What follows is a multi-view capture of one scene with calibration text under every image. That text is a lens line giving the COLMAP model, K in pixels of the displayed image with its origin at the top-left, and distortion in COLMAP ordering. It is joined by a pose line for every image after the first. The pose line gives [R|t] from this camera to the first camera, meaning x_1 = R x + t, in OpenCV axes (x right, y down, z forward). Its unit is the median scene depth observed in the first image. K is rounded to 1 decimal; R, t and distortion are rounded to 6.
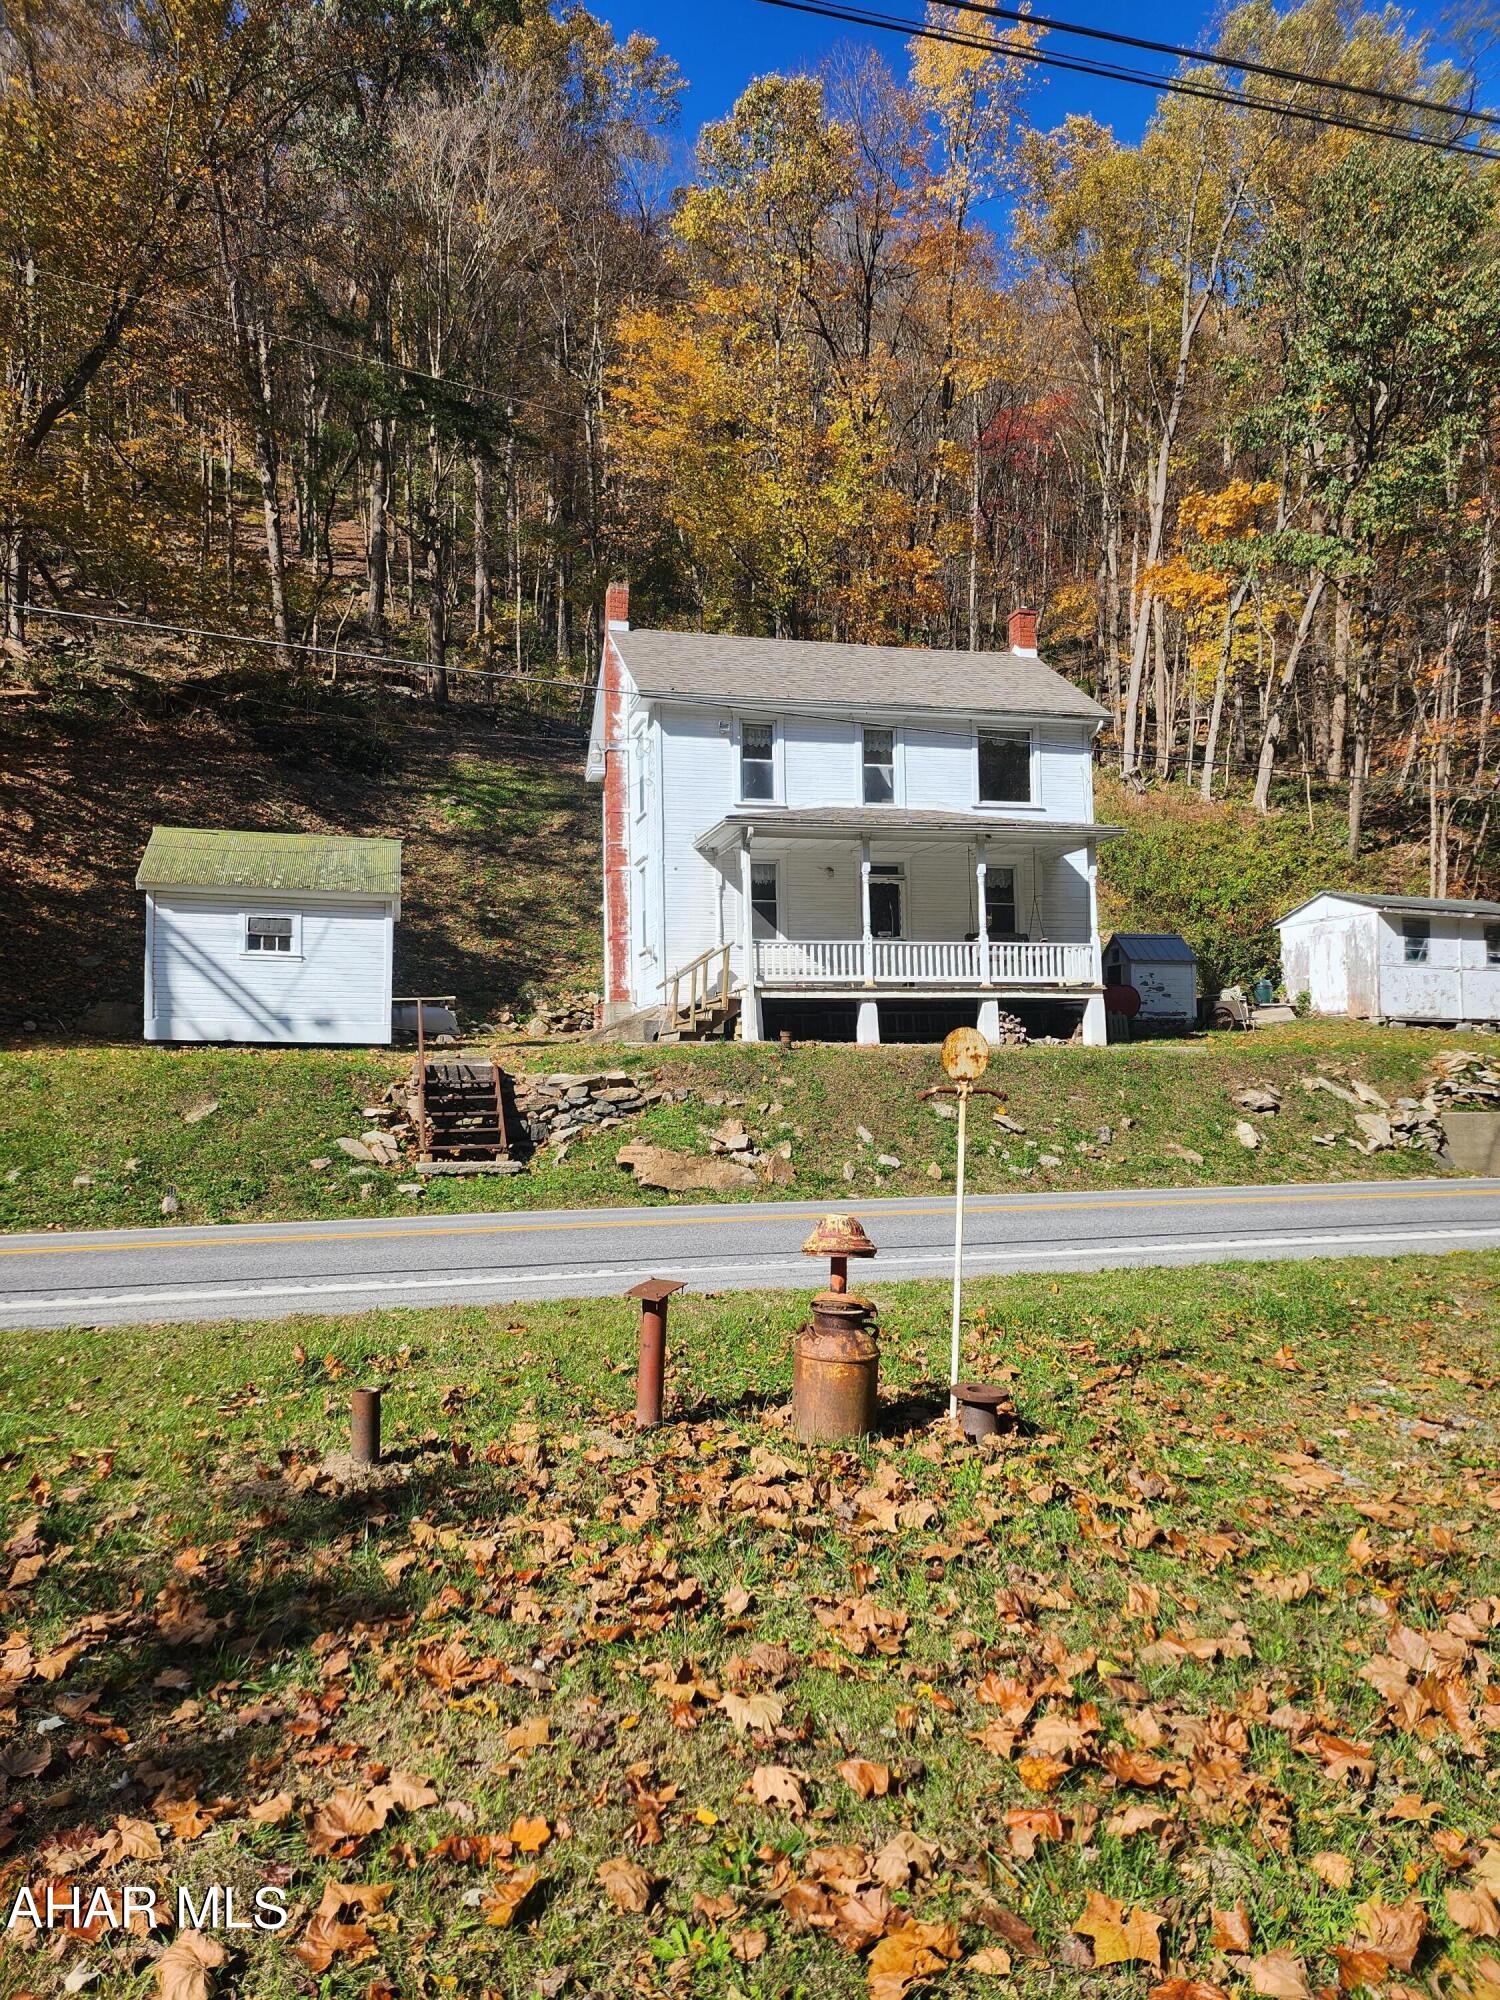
lens RADIAL K [[1553.4, 0, 750.0], [0, 1553.4, 1000.0], [0, 0, 1]] dist [0.079295, -0.076312]
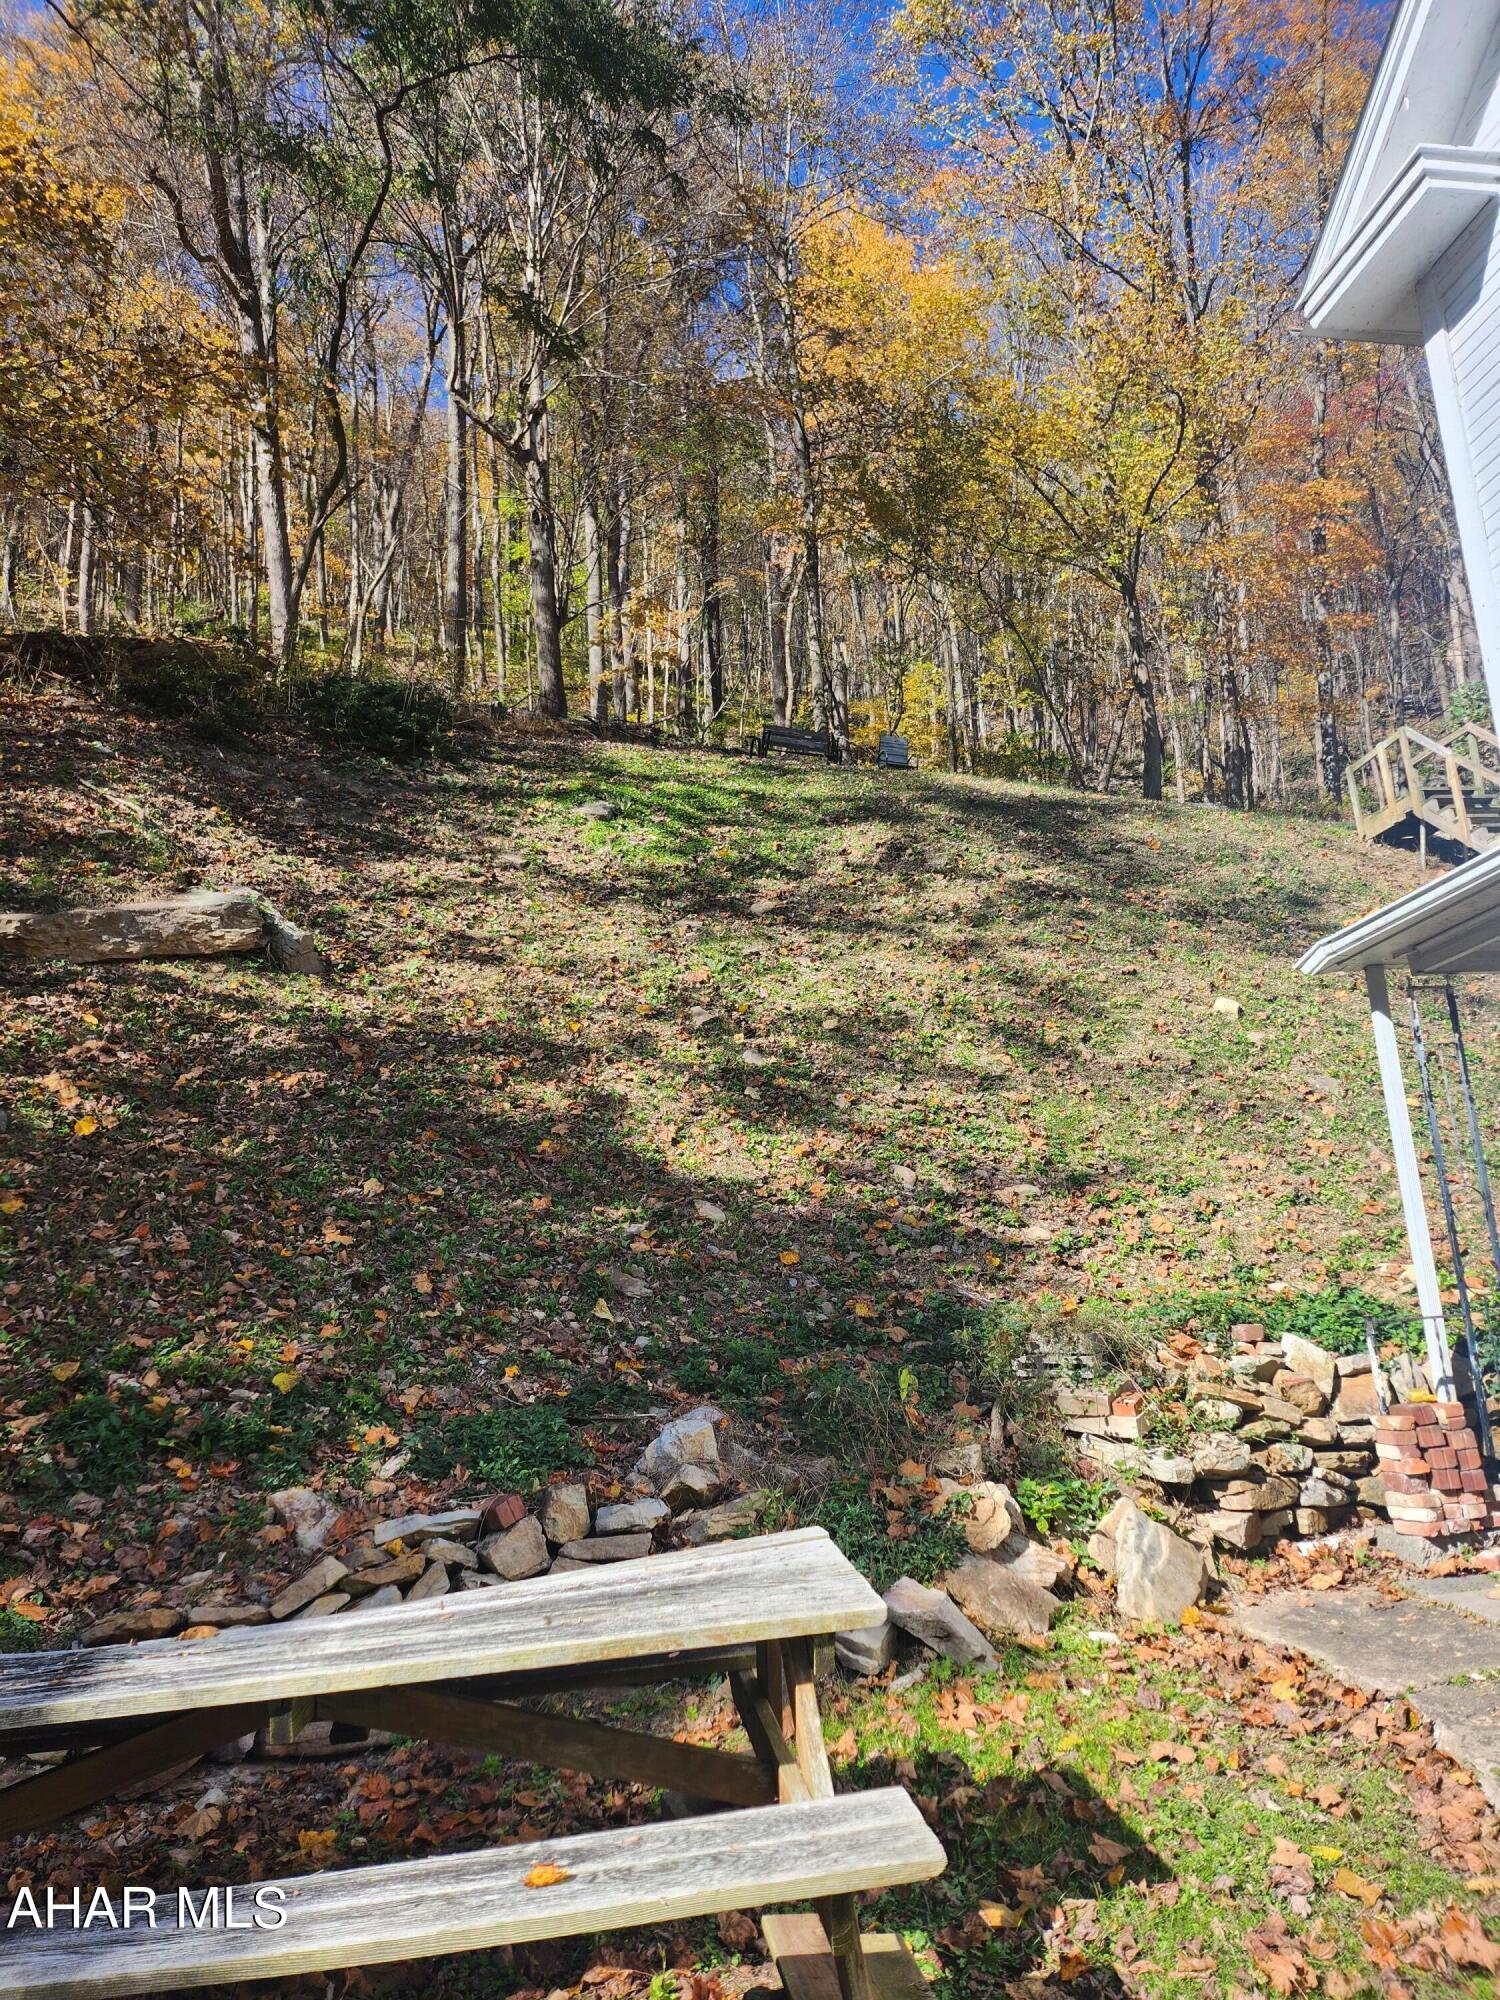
lens RADIAL K [[1553.4, 0, 750.0], [0, 1553.4, 1000.0], [0, 0, 1]] dist [0.079295, -0.076312]
pose [[0.996222, -0.058326, -0.064339, -0.147034], [0.048871, 0.988970, -0.139821, -0.022522], [0.071785, 0.136149, 0.988084, 0.694848]]
